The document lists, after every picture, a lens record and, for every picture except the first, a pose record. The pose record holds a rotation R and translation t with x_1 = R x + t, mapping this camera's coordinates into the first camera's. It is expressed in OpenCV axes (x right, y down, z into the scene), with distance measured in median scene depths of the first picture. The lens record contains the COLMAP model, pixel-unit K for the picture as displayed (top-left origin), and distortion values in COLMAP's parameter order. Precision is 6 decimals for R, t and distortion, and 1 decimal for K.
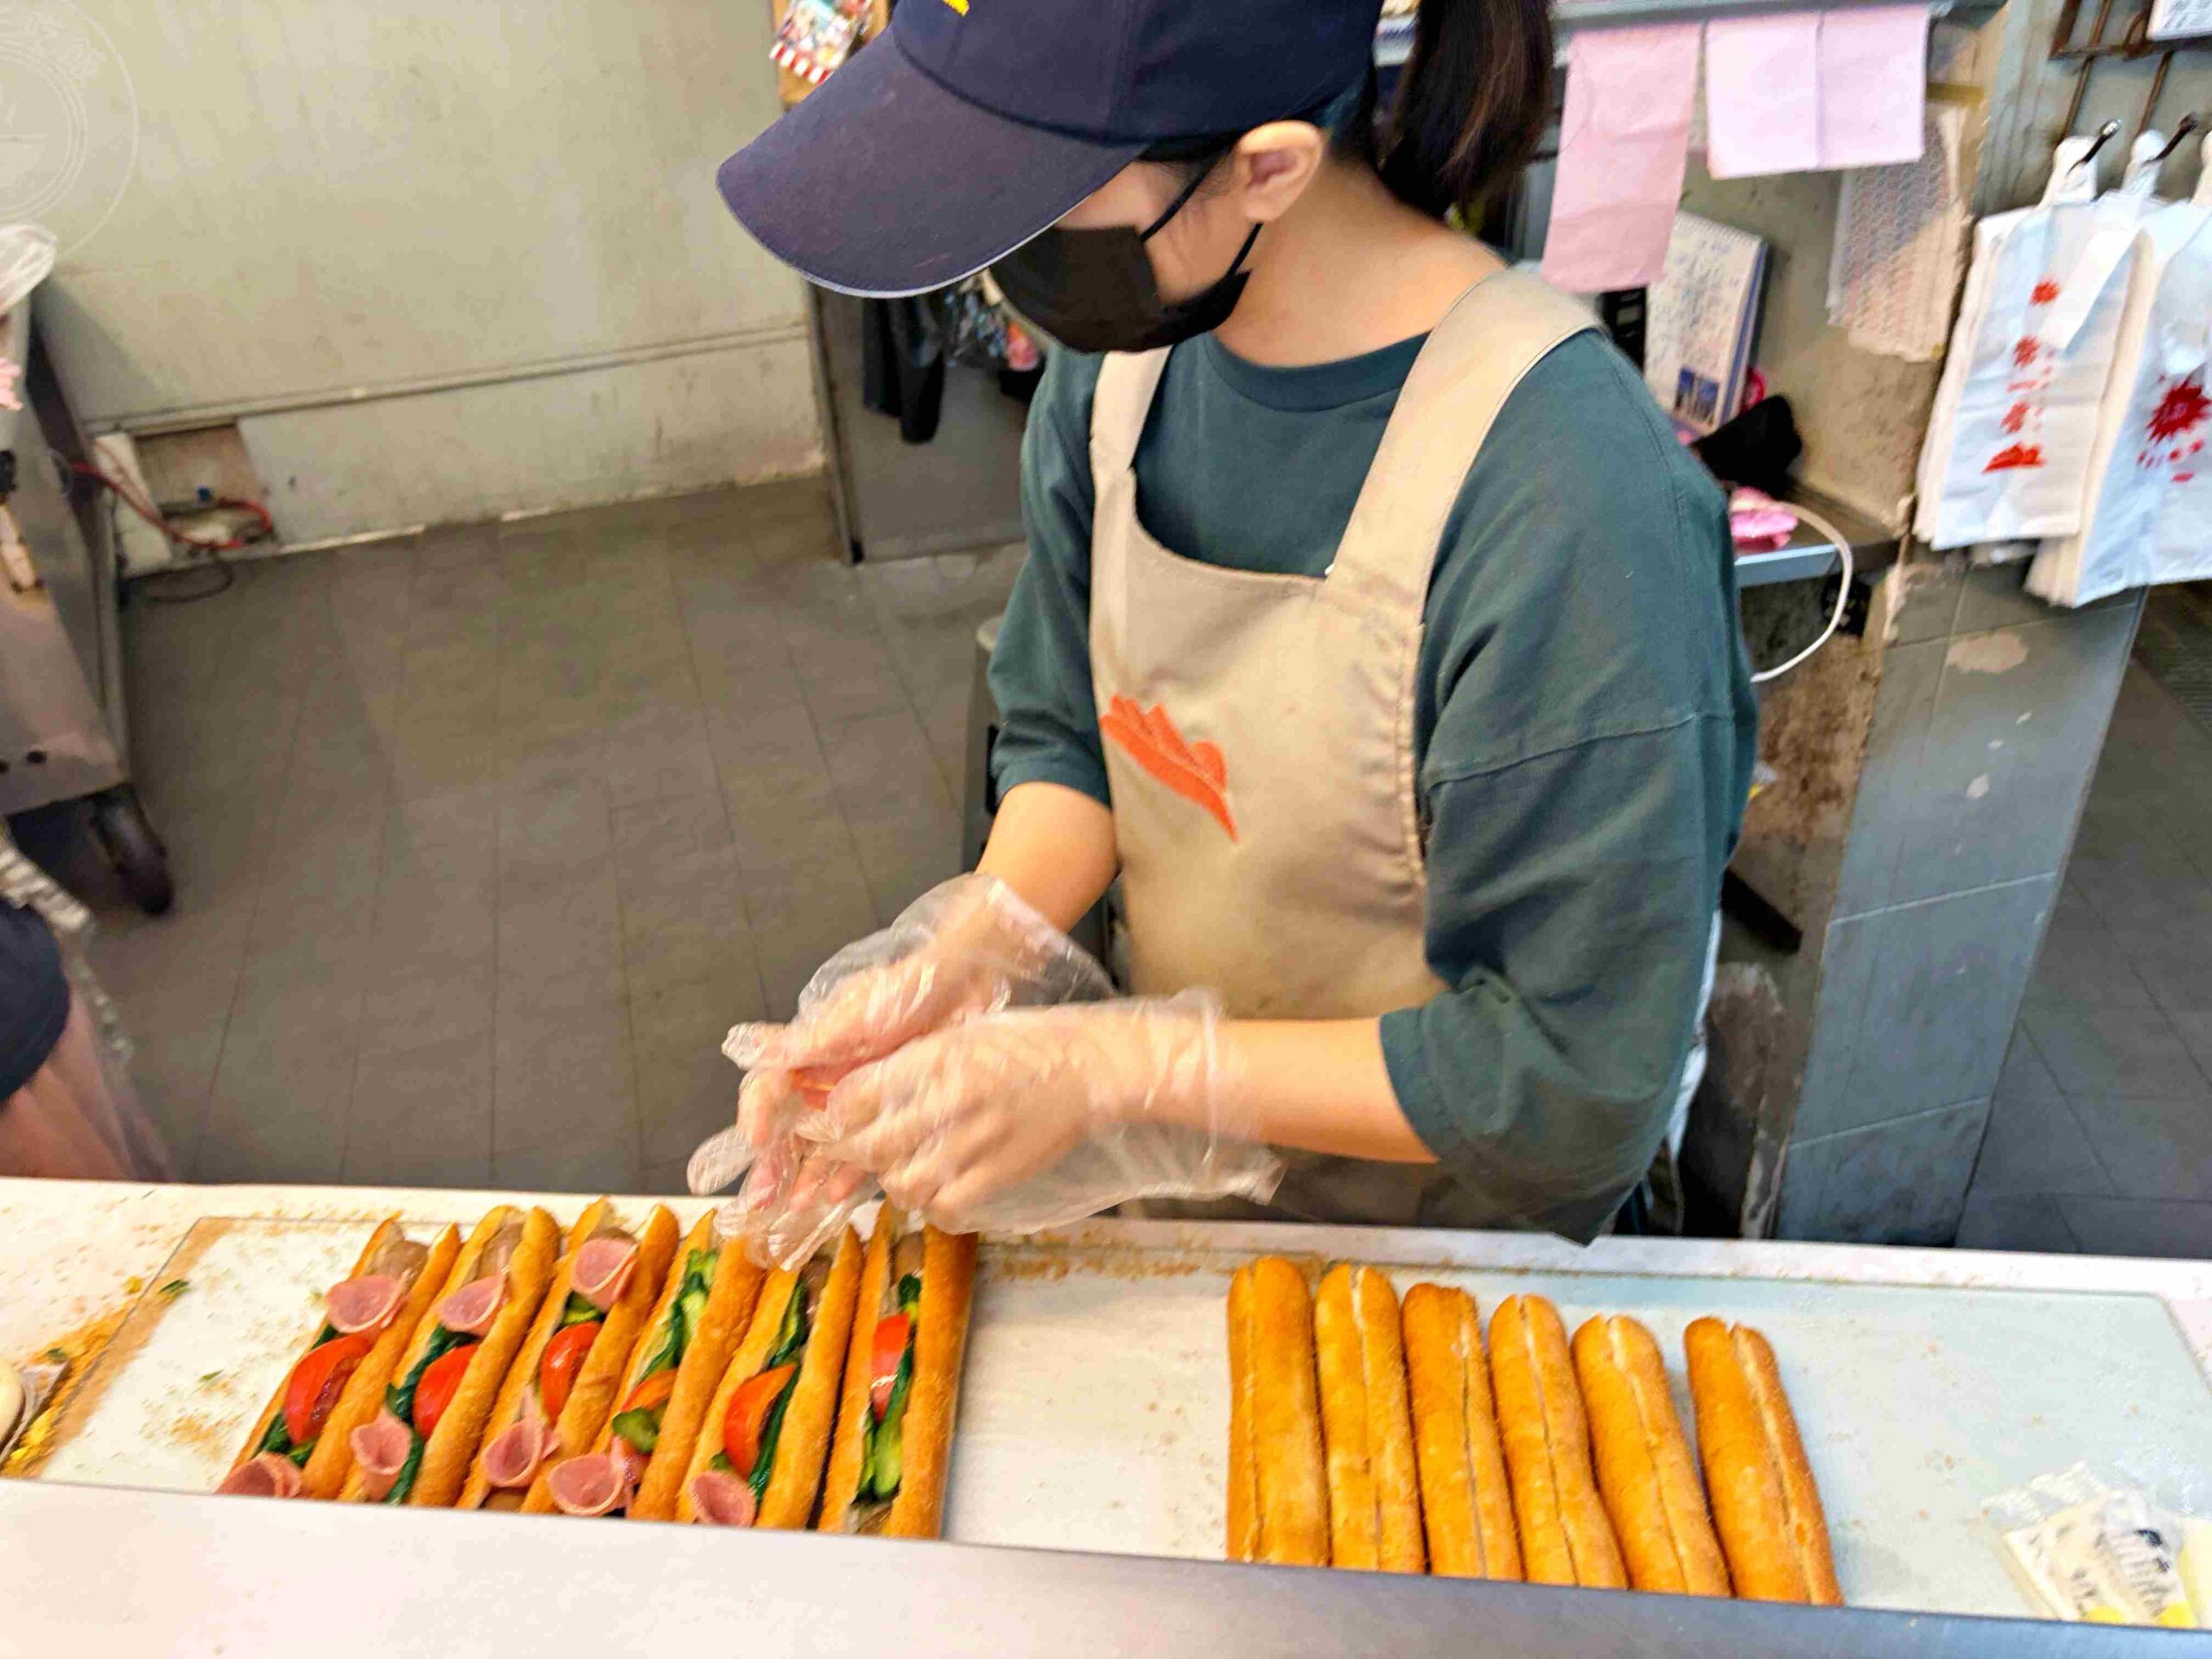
lens RADIAL K [[1659.0, 0, 1111.2], [0, 1659.0, 864.0], [0, 0, 1]] dist [0.063477, -0.068098]
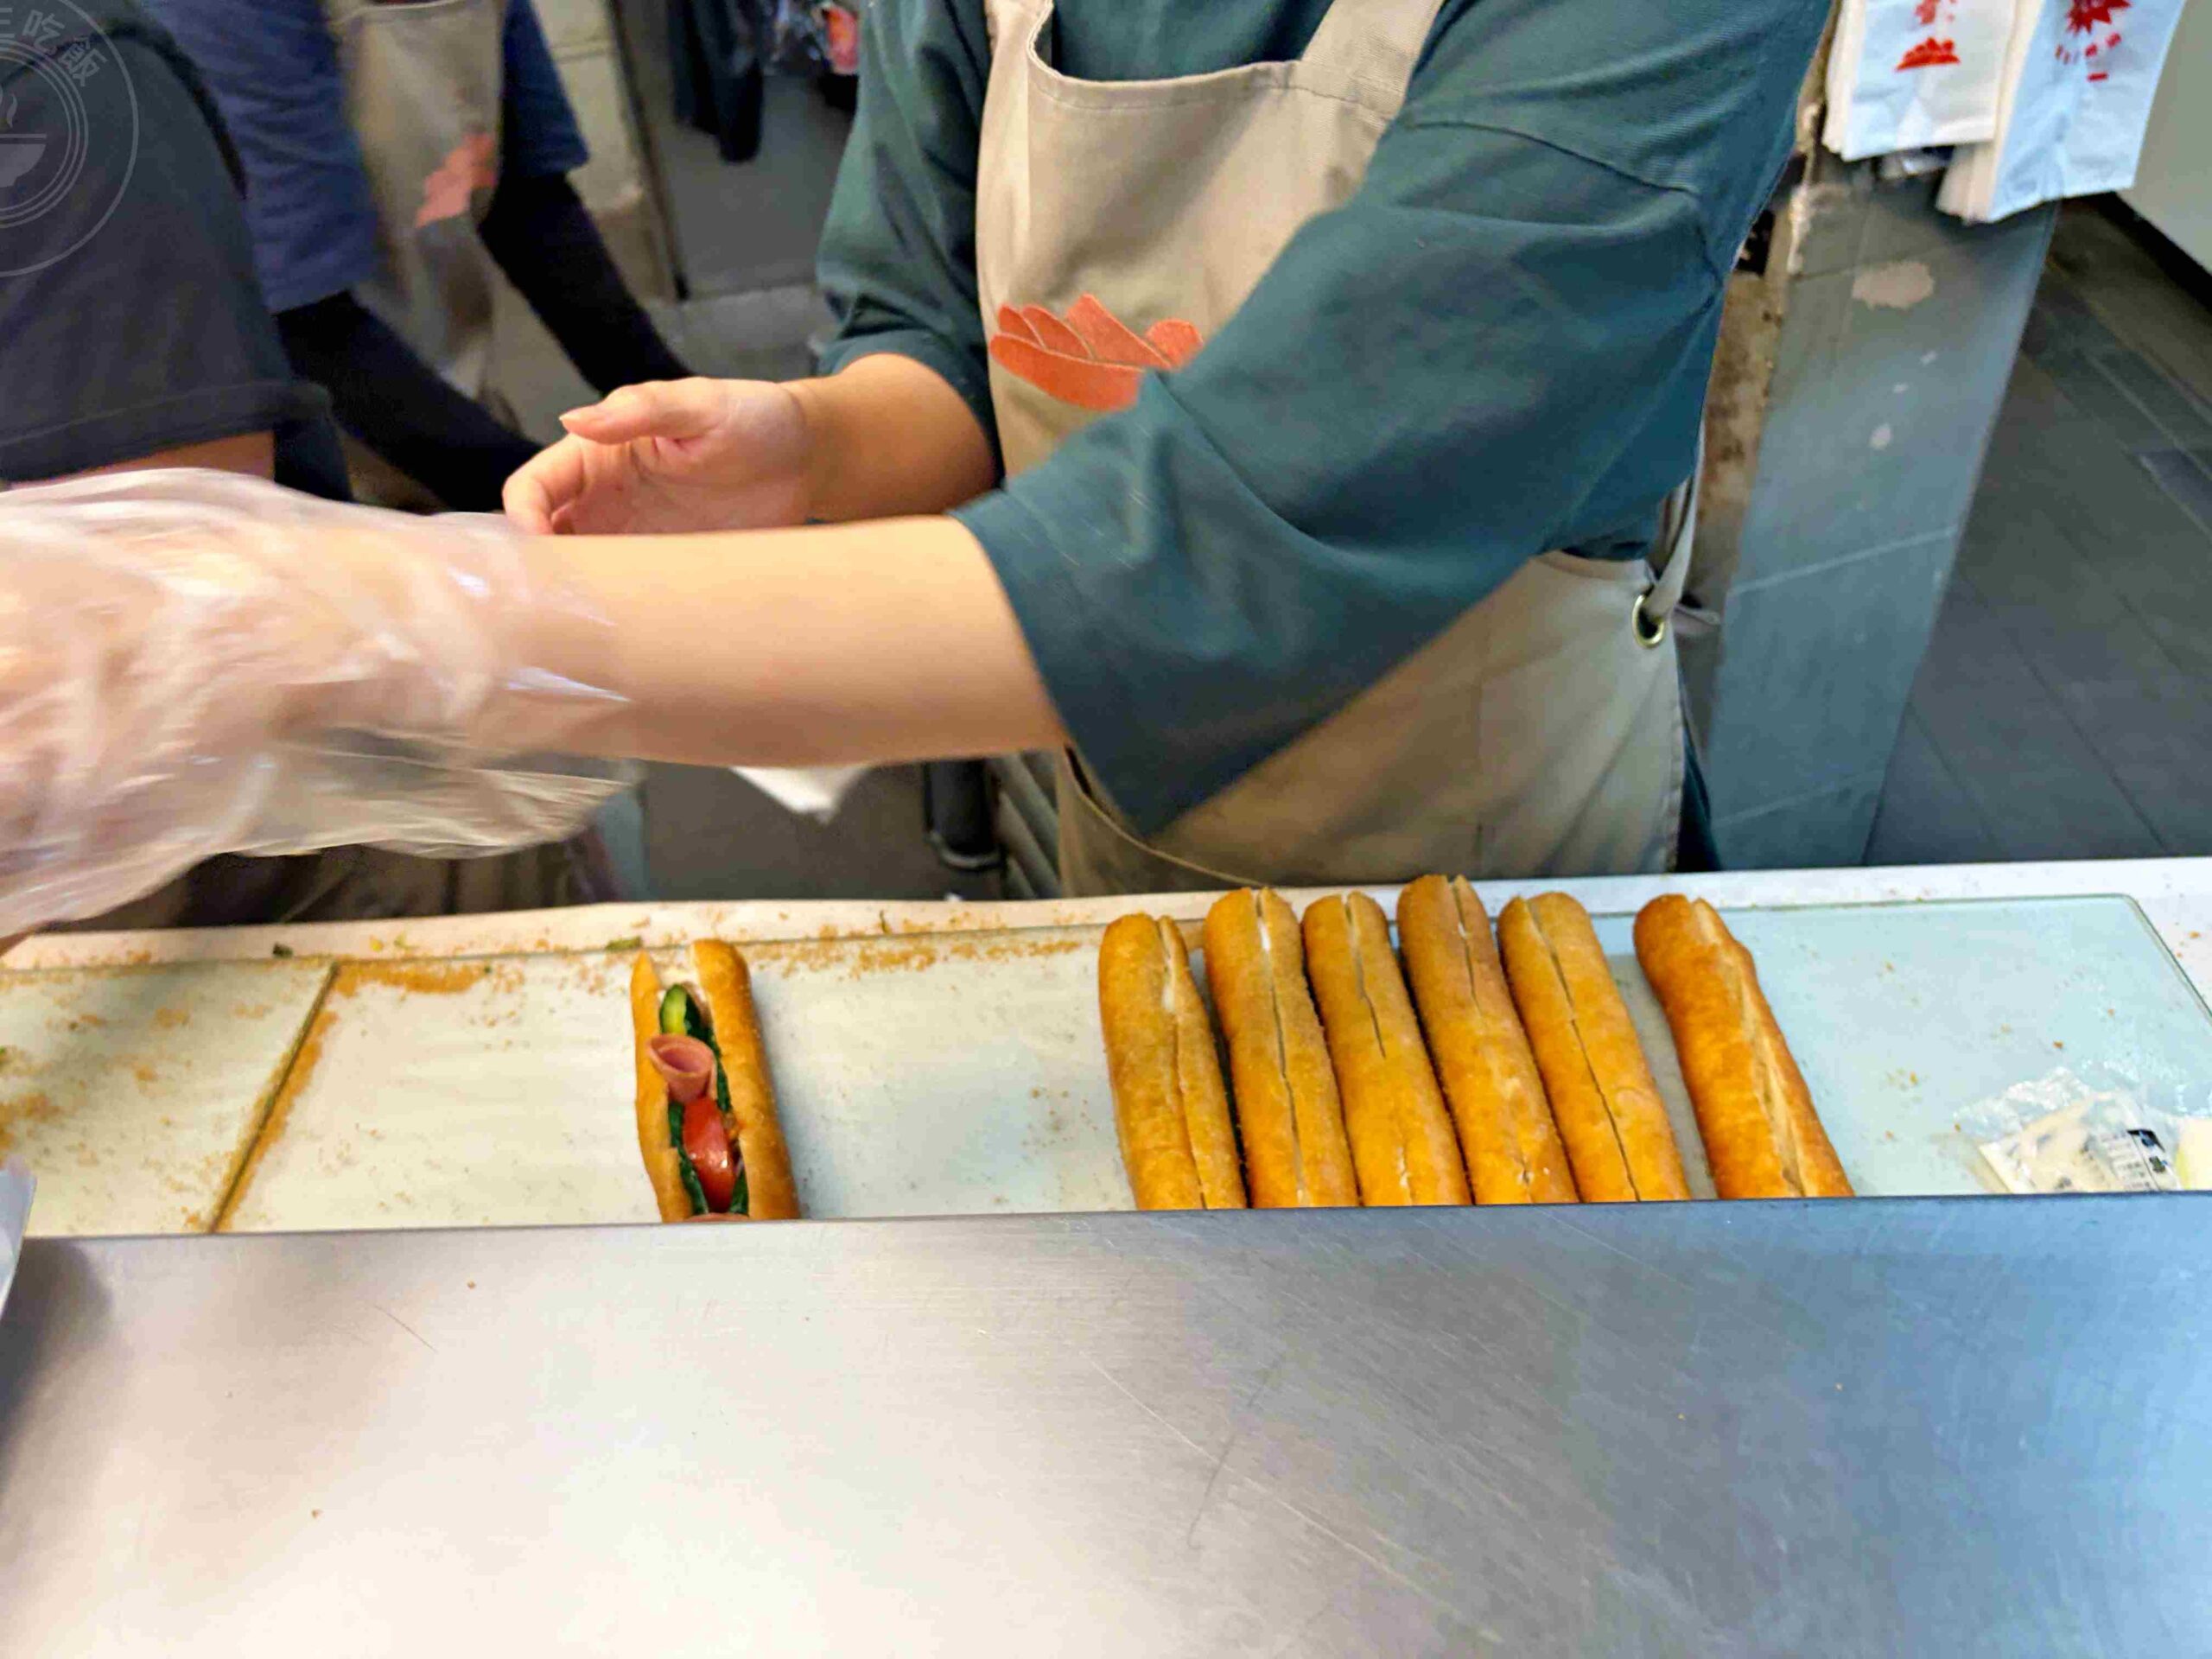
lens RADIAL K [[1665.5, 0, 1120.1], [0, 1665.5, 837.1], [0, 0, 1]] dist [0.058356, -0.057153]
pose [[0.995435, -0.061961, 0.072595, 0.006730], [0.053133, 0.991616, 0.117788, 0.045274], [-0.079284, -0.113393, 0.990382, 0.071336]]
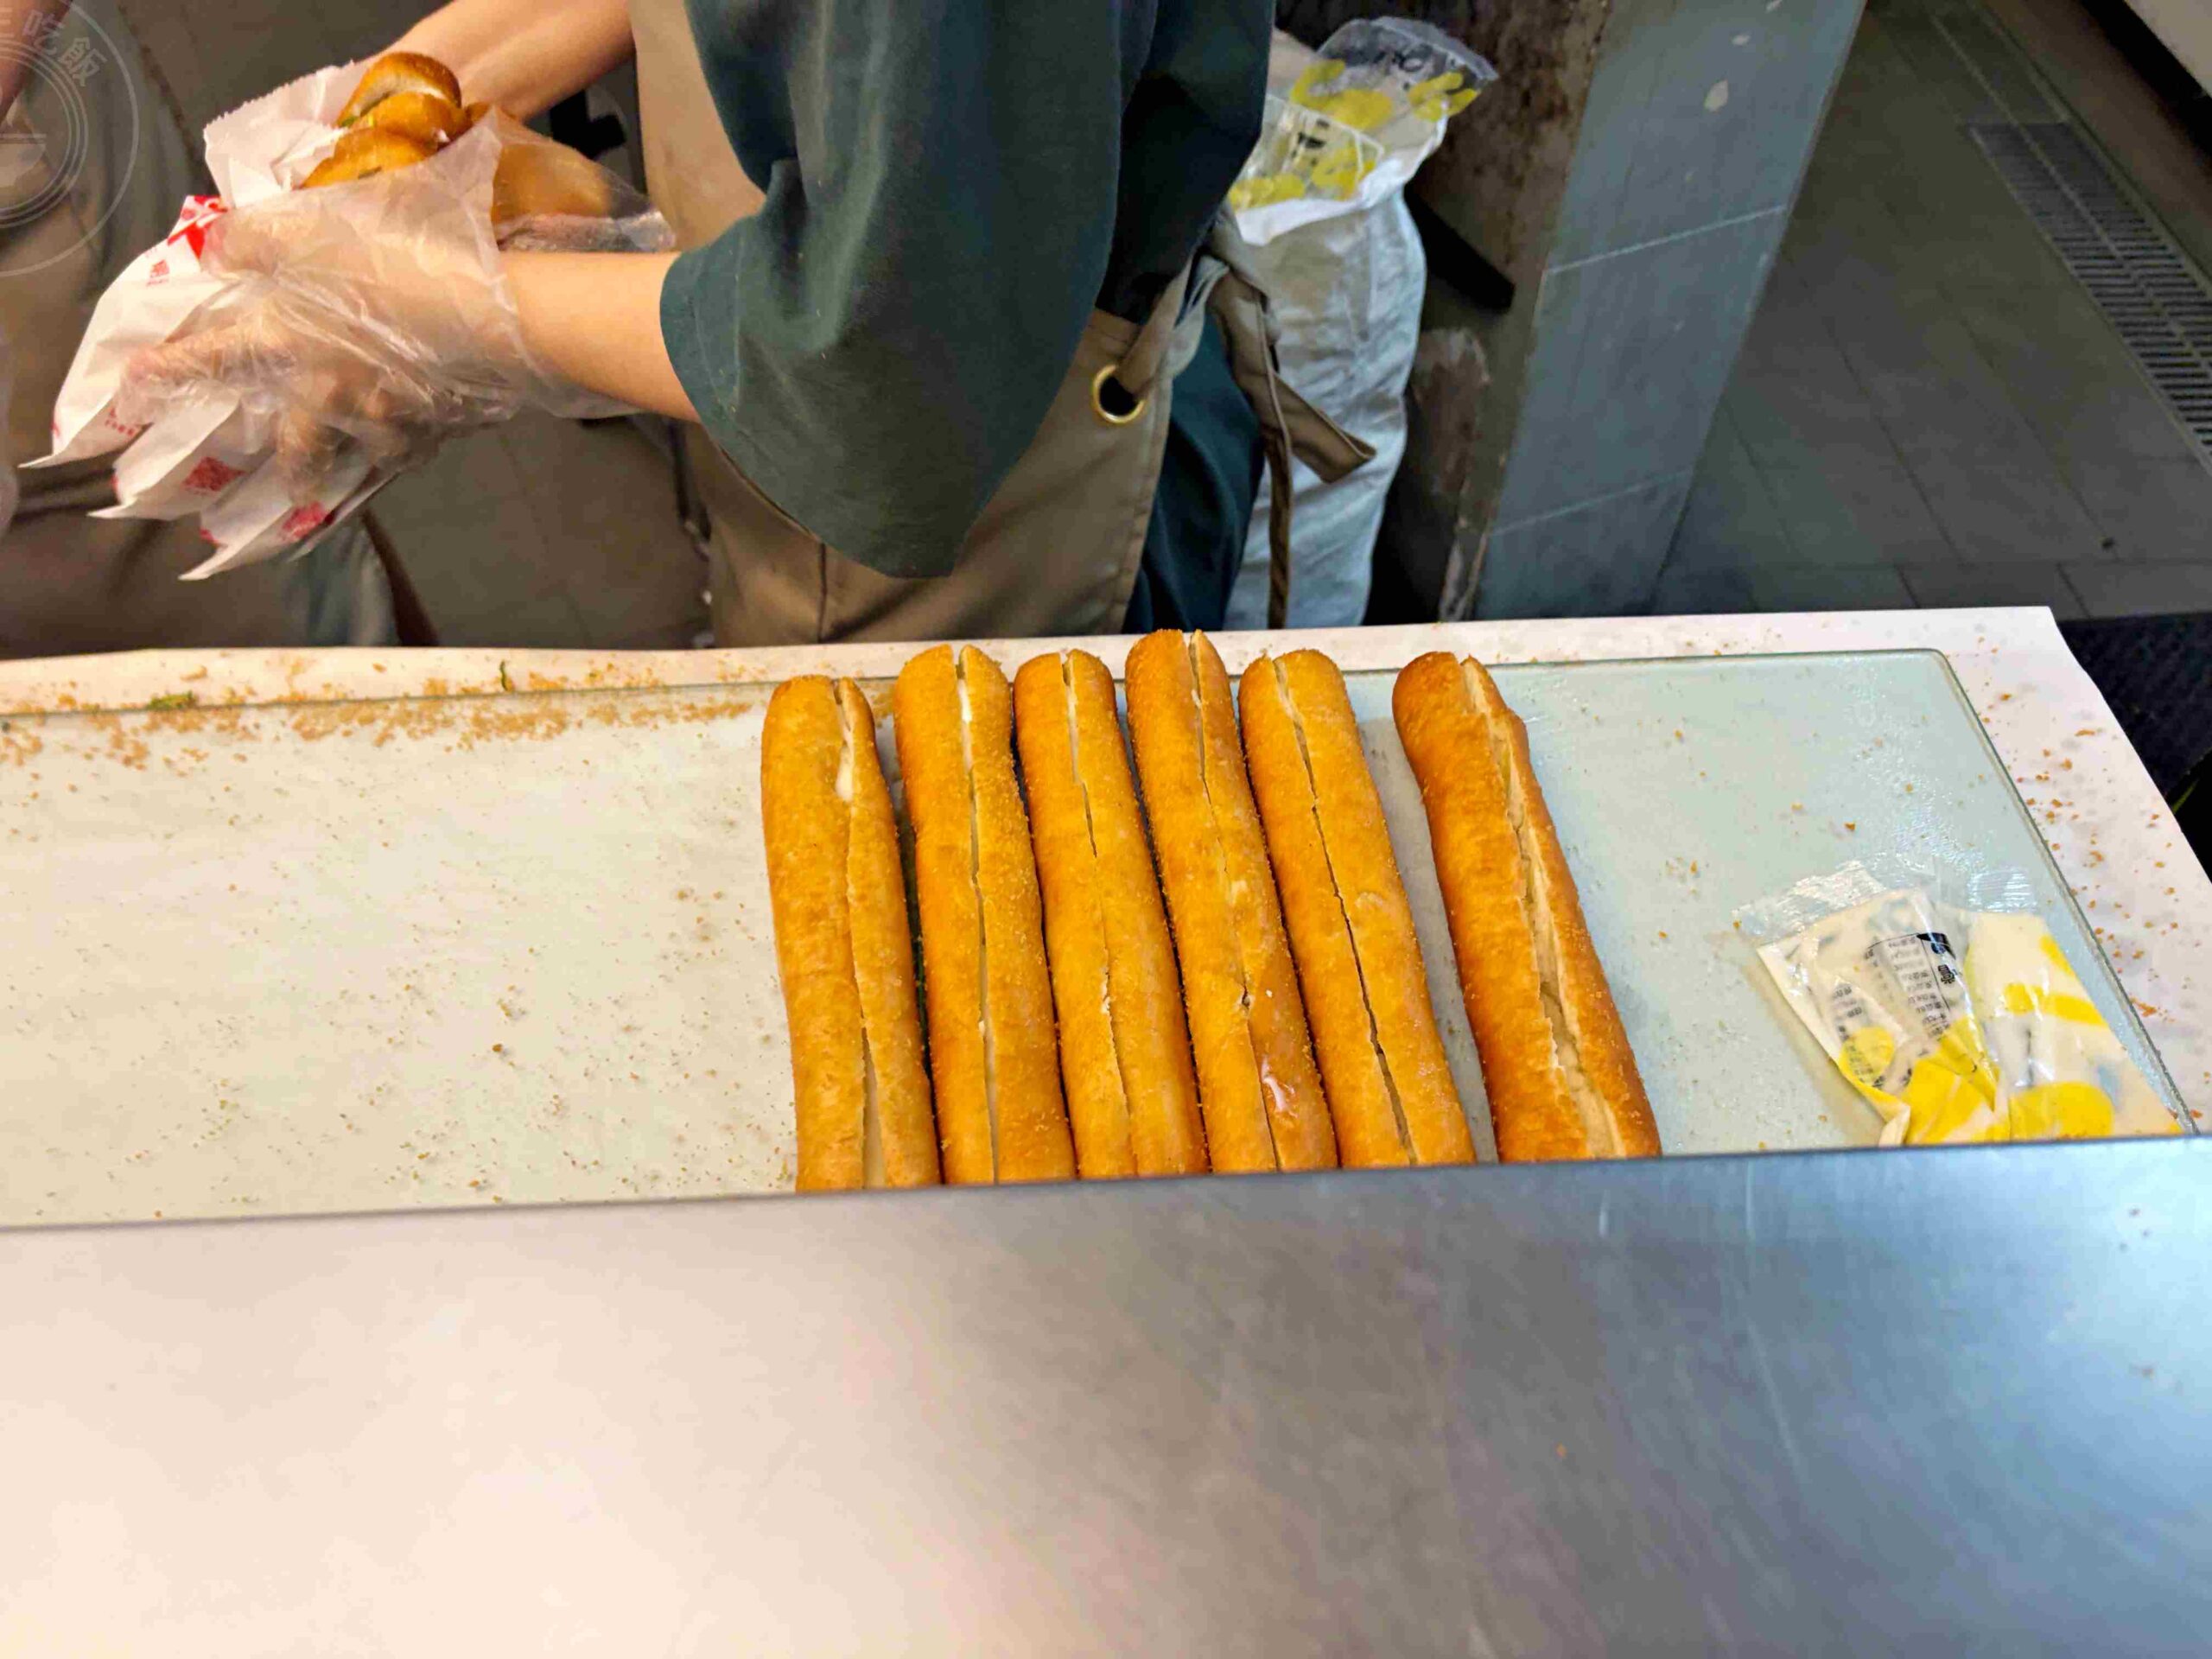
lens RADIAL K [[1665.5, 0, 1120.1], [0, 1665.5, 837.1], [0, 0, 1]] dist [0.058356, -0.057153]
pose [[0.982909, -0.084136, 0.163740, 0.048082], [0.030080, 0.950897, 0.308042, 0.041121], [-0.181618, -0.297852, 0.937176, 0.145368]]
